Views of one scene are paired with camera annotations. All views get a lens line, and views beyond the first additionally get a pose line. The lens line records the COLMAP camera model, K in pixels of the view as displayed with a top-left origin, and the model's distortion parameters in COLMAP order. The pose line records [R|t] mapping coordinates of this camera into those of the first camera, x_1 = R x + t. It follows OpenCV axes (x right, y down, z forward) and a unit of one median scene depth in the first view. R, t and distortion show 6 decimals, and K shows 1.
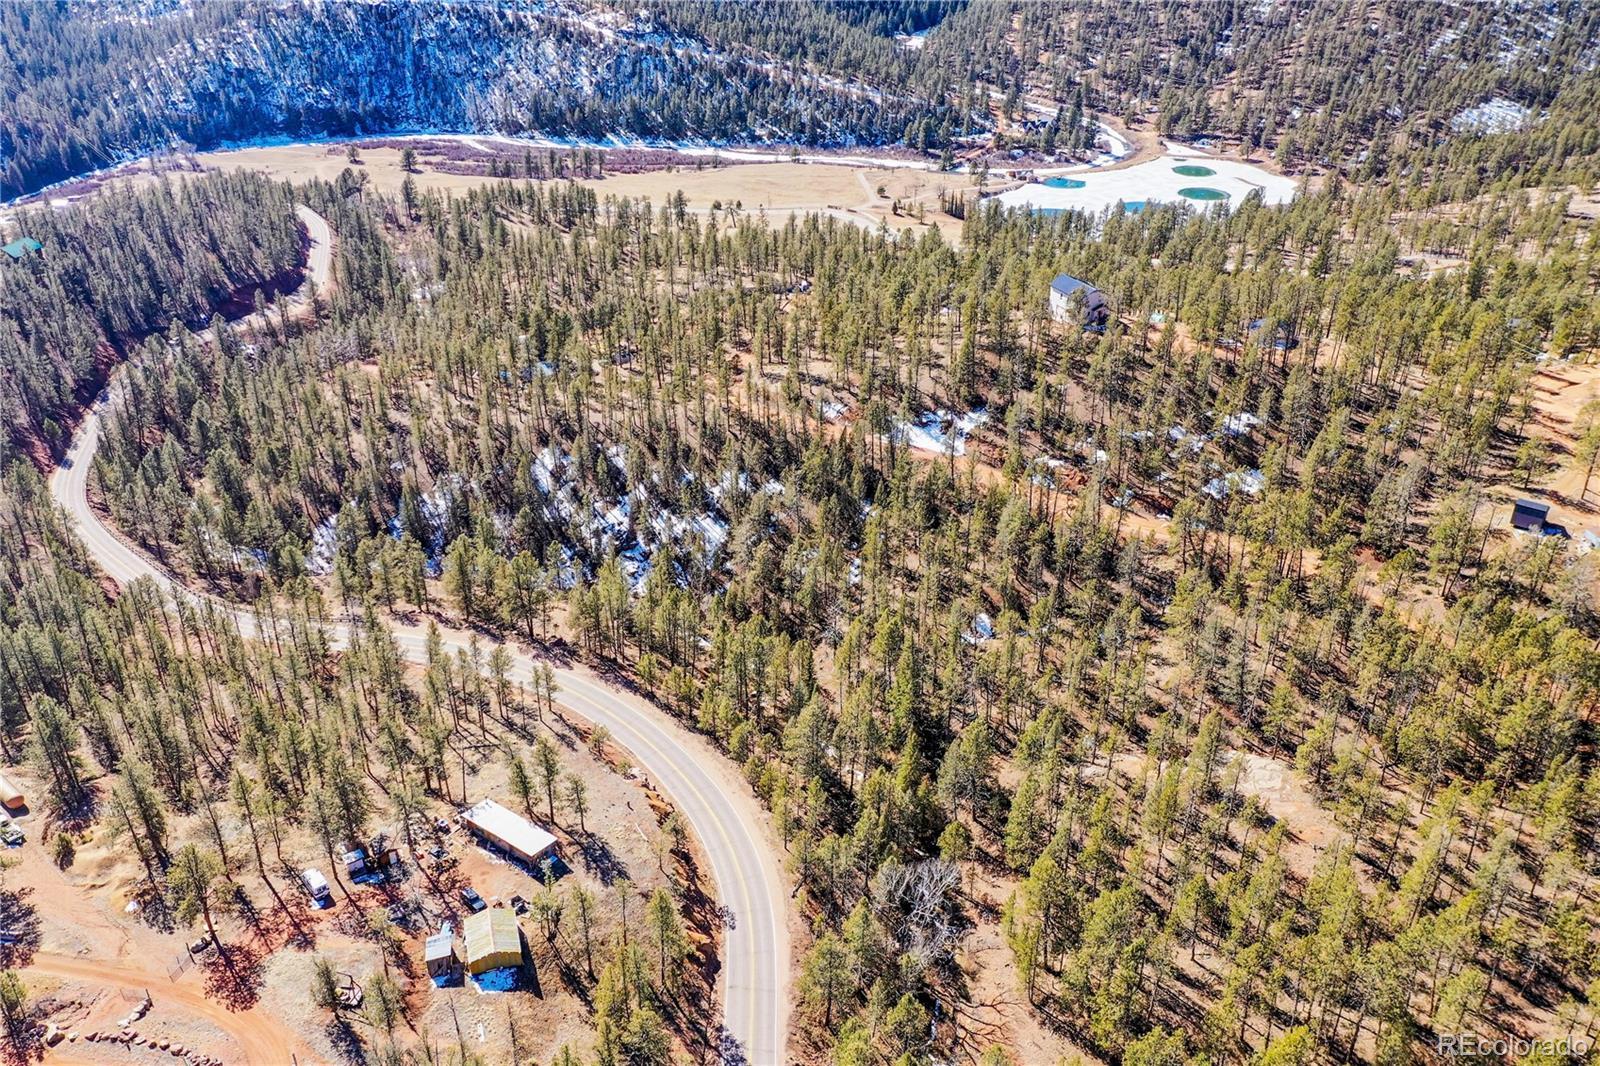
lens RADIAL K [[1288.4, 0, 799.7], [0, 1288.4, 528.2], [0, 0, 1]] dist [0.023237, 0.009778]
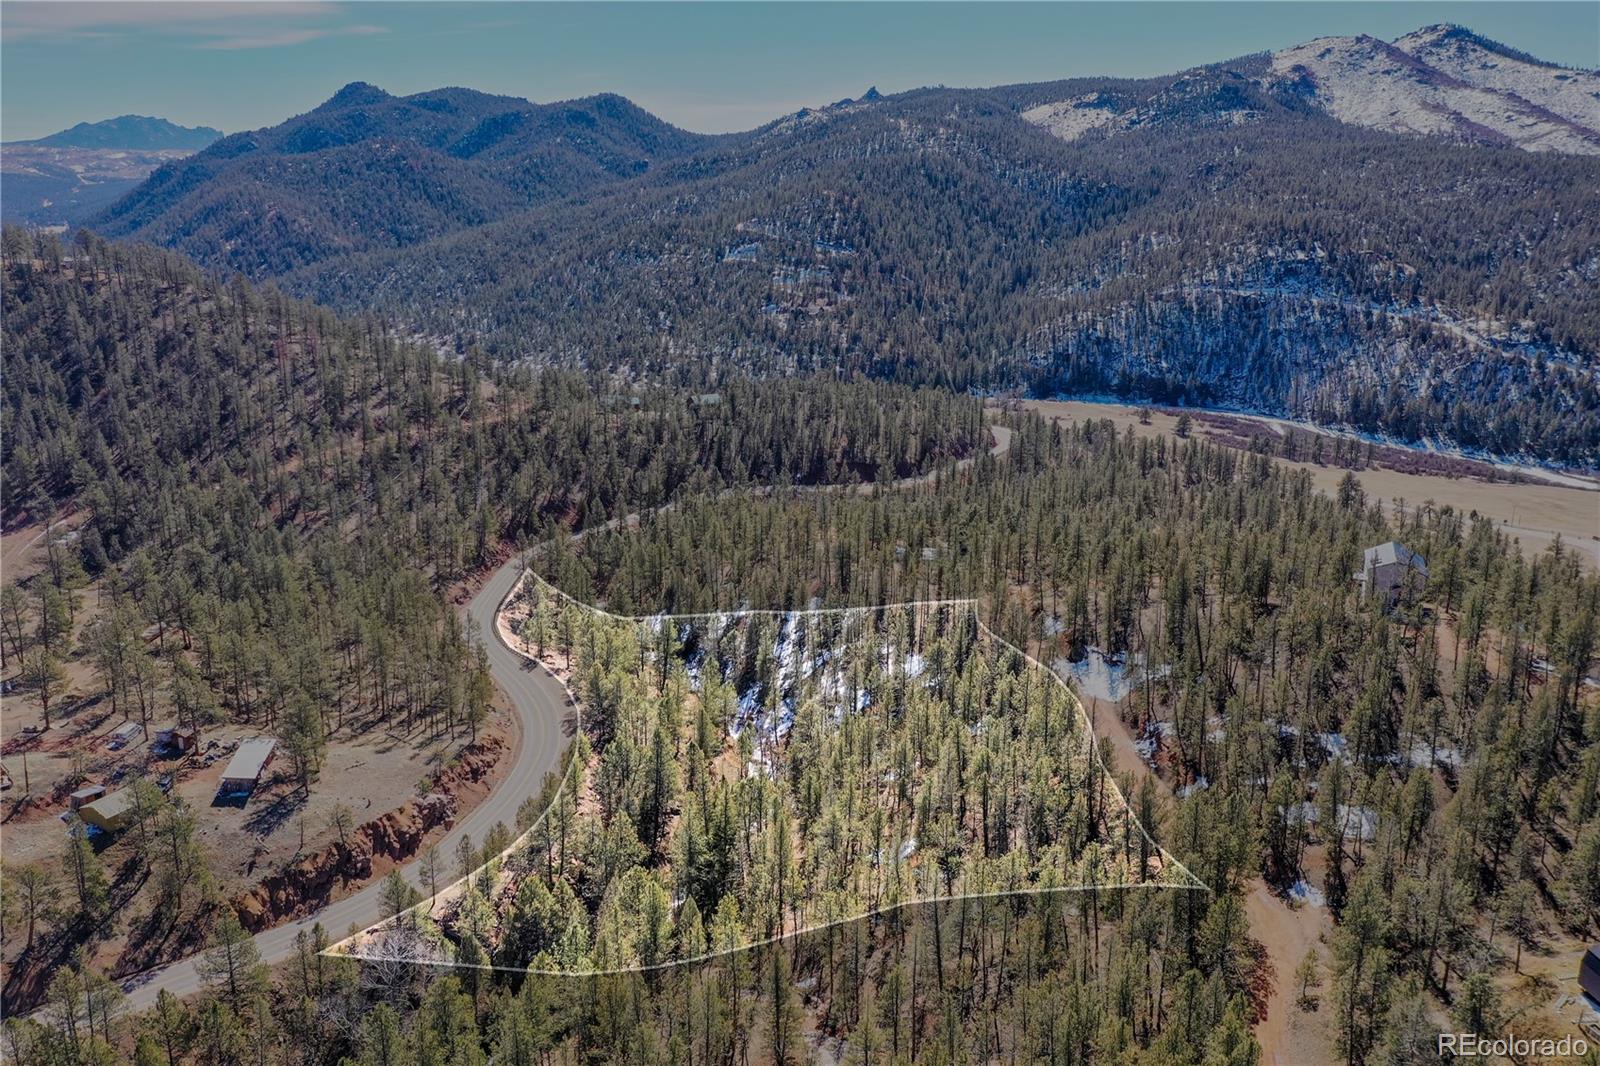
lens RADIAL K [[1288.4, 0, 797.1], [0, 1288.4, 537.4], [0, 0, 1]] dist [0.023237, 0.009778]
pose [[0.708712, 0.199381, -0.676738, 0.173584], [-0.347428, 0.933491, -0.088818, -0.003603], [0.614021, 0.298064, 0.730846, 0.079745]]
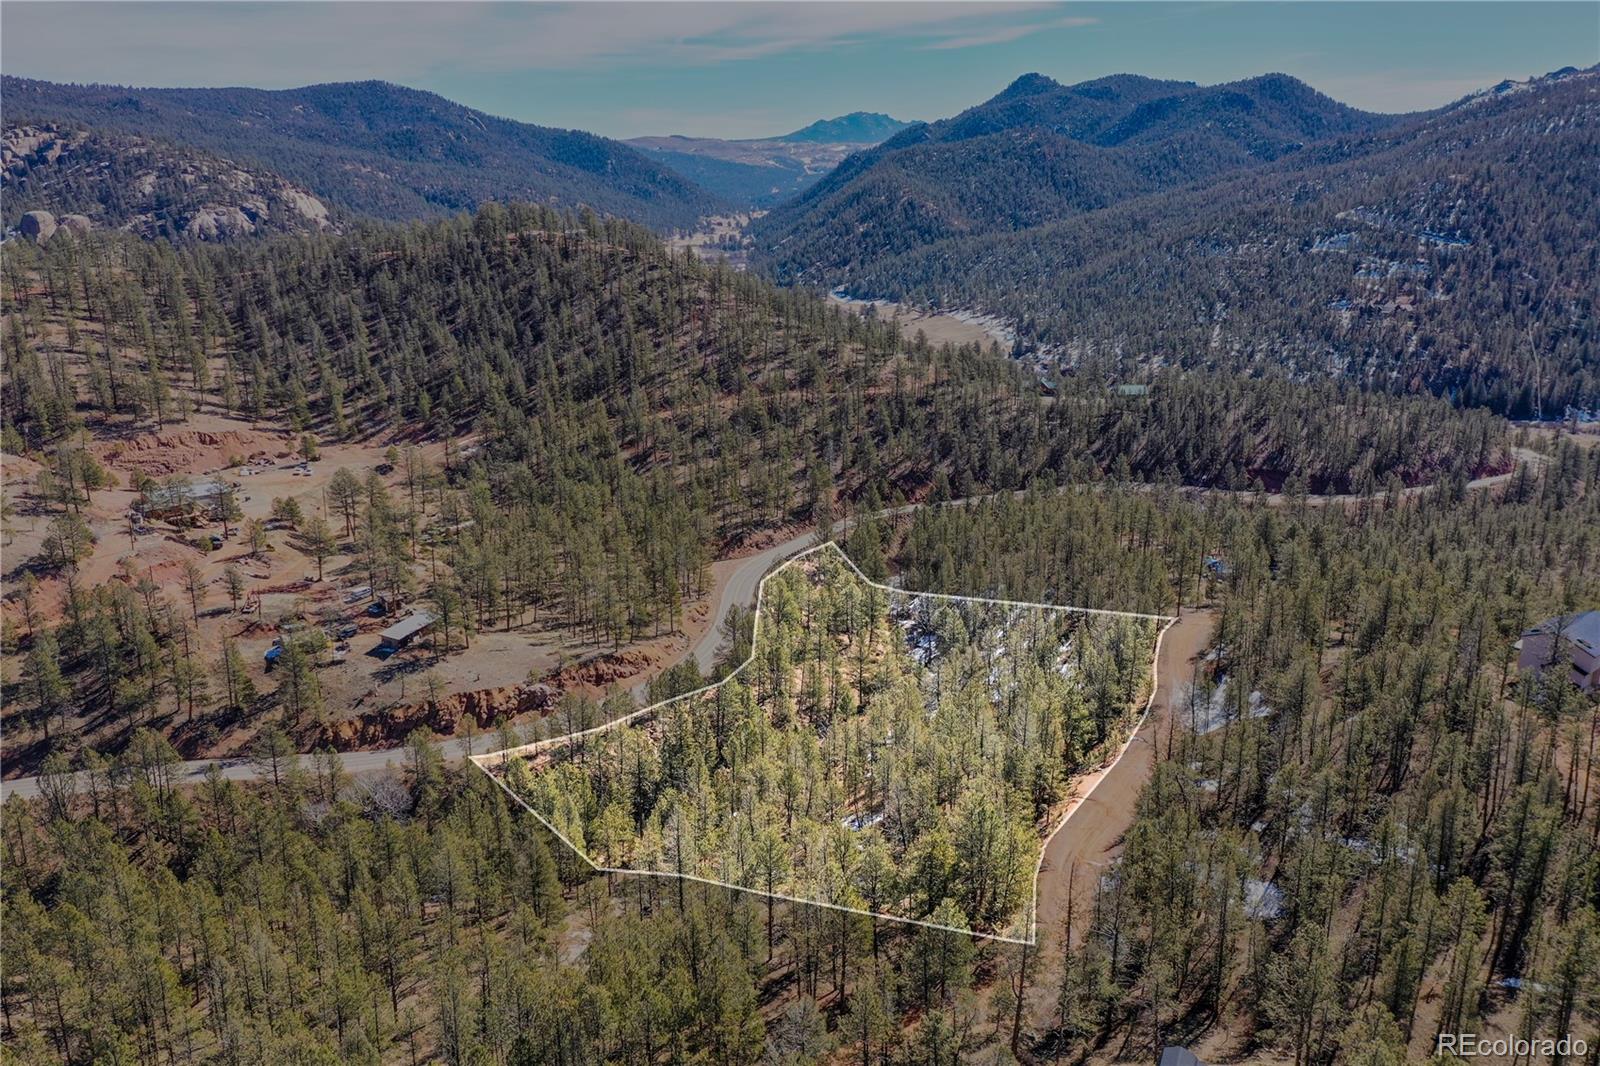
lens RADIAL K [[1288.4, 0, 795.2], [0, 1288.4, 532.0], [0, 0, 1]] dist [0.023237, 0.009778]
pose [[0.271801, 0.271948, -0.923130, 0.239945], [-0.465521, 0.876698, 0.121204, -0.046663], [0.842267, 0.396793, 0.364885, 0.159272]]
